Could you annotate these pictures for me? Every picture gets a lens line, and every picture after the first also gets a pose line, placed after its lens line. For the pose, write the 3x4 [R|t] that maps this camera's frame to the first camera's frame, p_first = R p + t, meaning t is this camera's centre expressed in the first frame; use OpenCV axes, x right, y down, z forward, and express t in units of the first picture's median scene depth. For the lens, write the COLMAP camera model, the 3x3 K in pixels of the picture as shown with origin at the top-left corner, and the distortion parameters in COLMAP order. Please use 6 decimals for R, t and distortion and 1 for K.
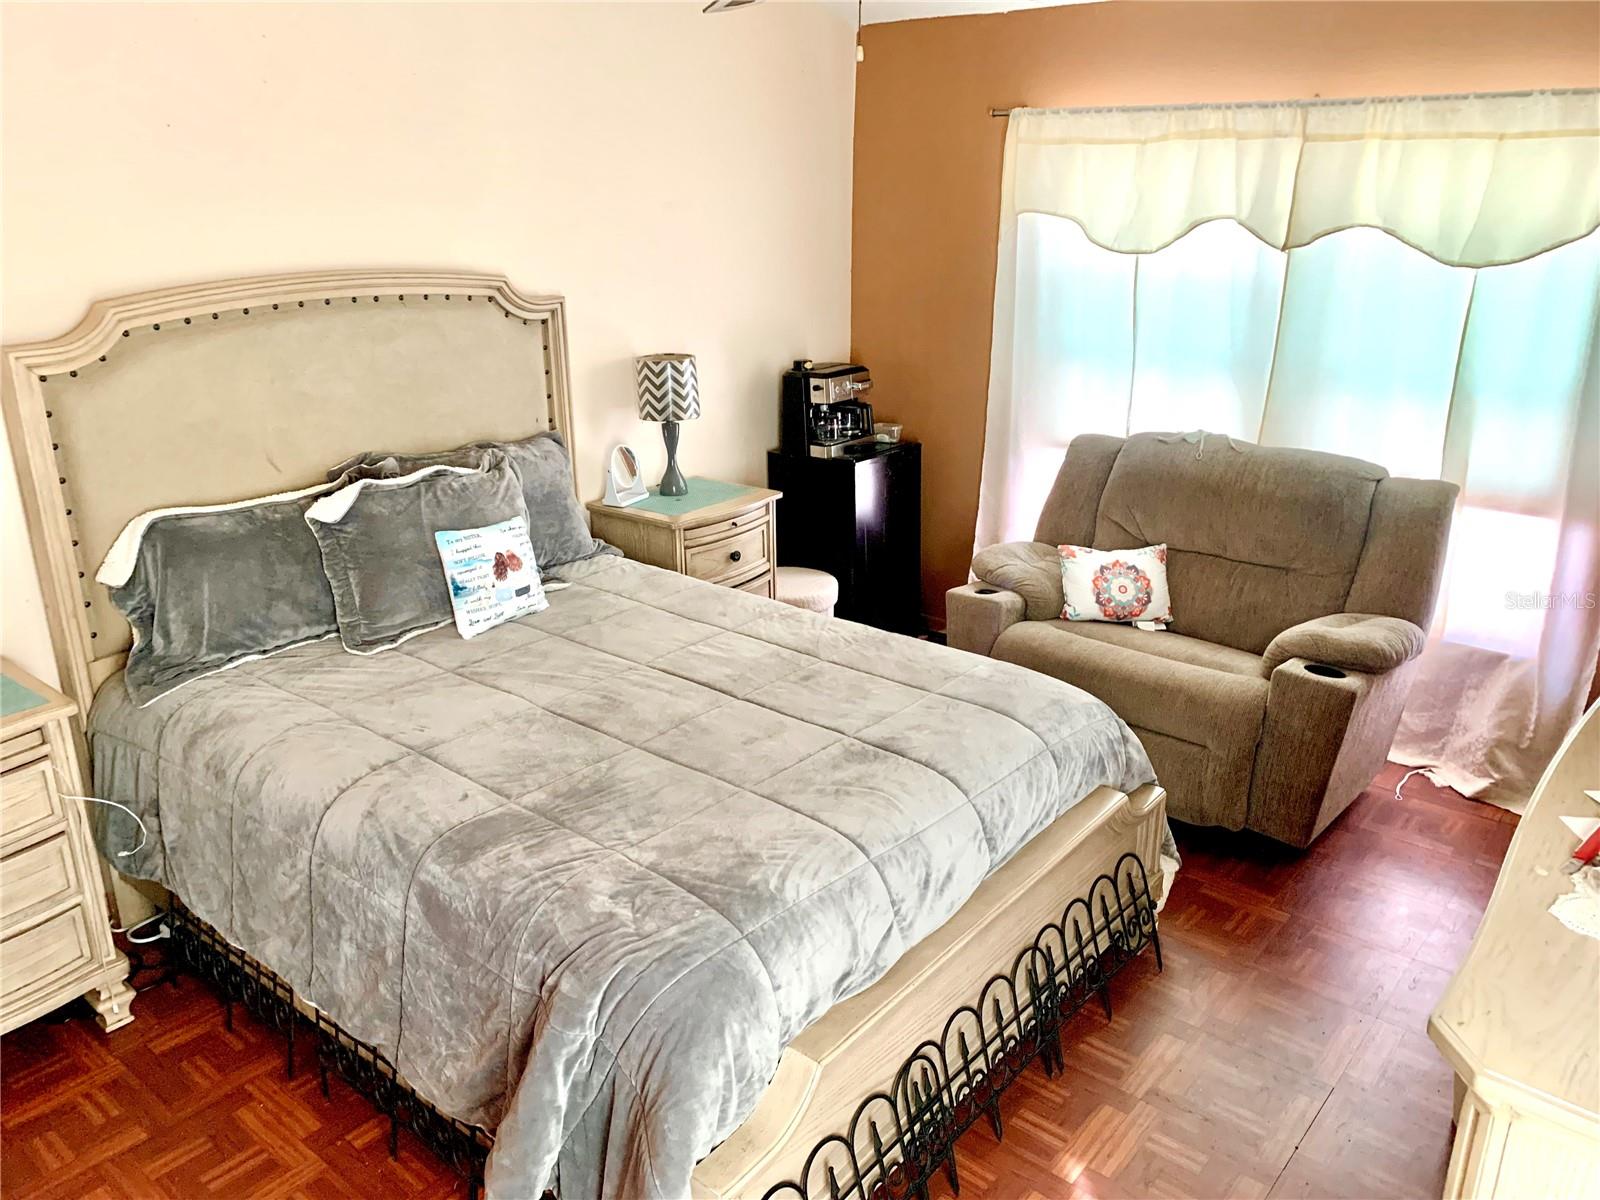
lens RADIAL K [[1226.4, 0, 800.9], [0, 1226.4, 603.9], [0, 0, 1]] dist [0.046063, -0.047096]
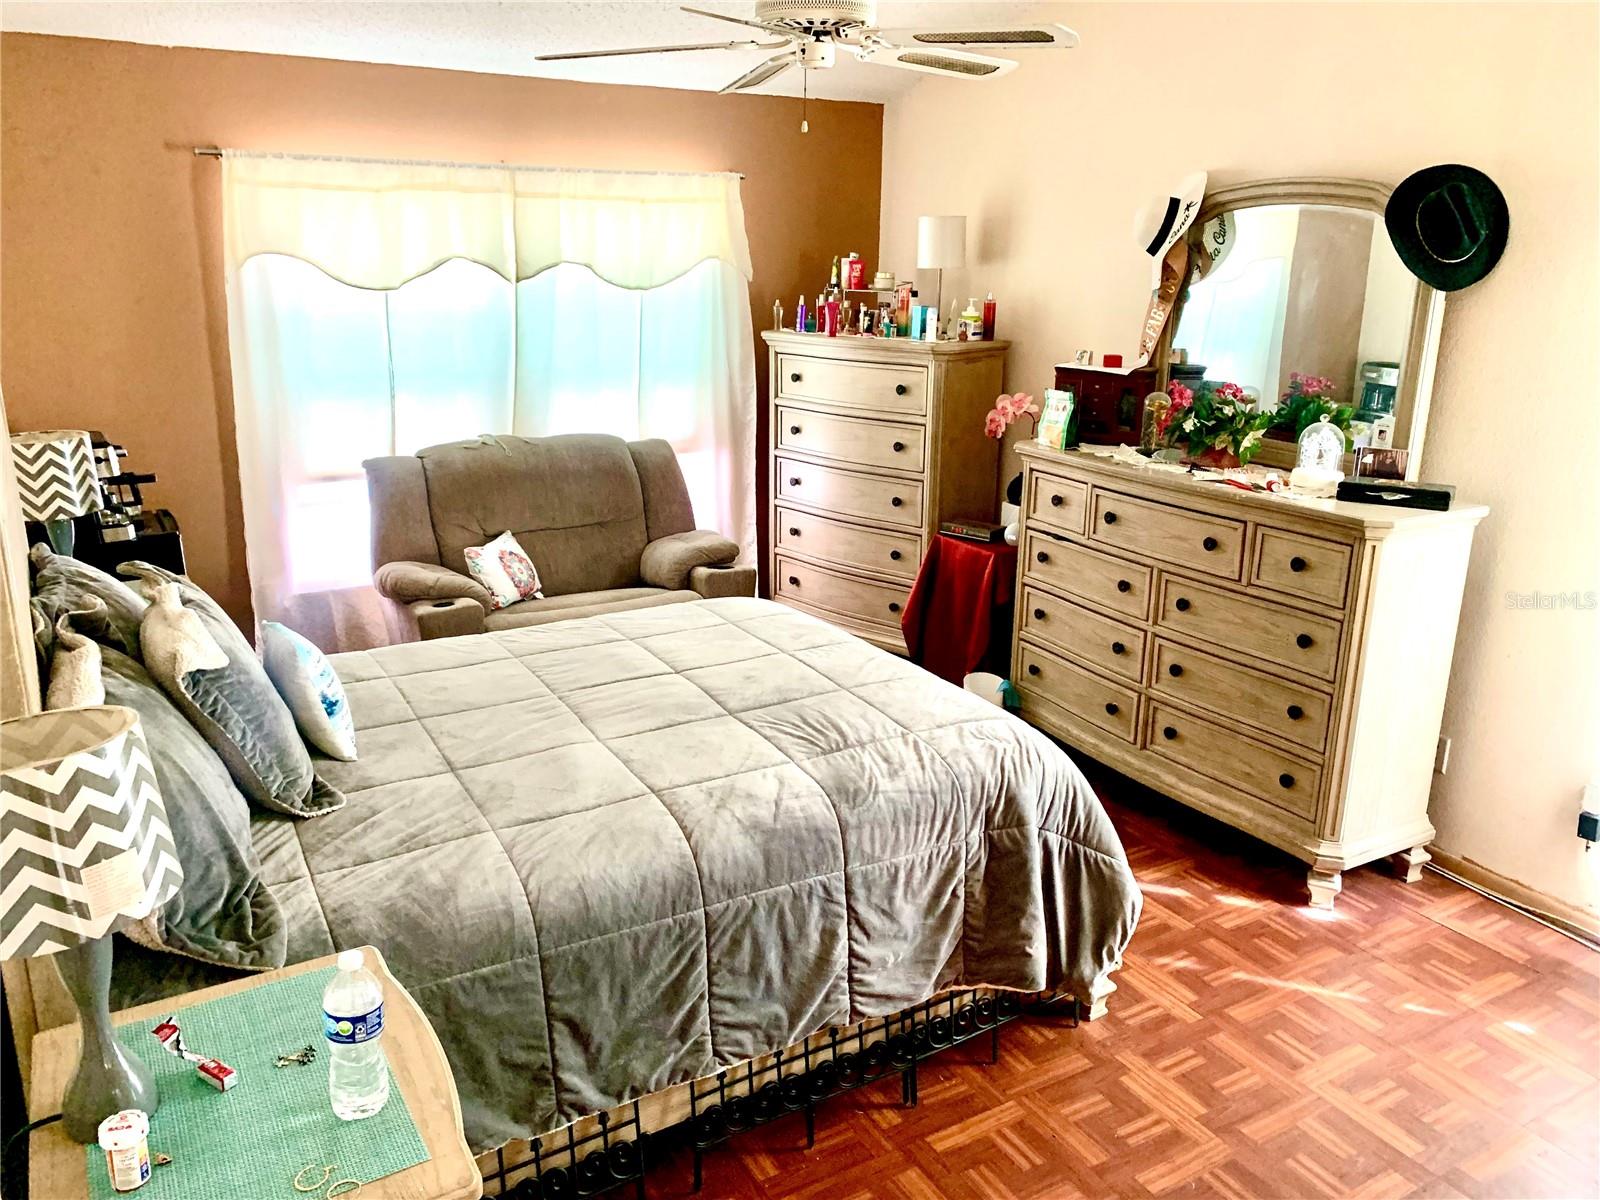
lens RADIAL K [[1226.4, 0, 800.1], [0, 1226.4, 596.9], [0, 0, 1]] dist [0.046063, -0.047096]
pose [[0.352461, -0.257142, 0.899805, -0.701183], [0.296377, 0.942687, 0.153303, -0.088773], [-0.887655, 0.212648, 0.408472, 0.293354]]
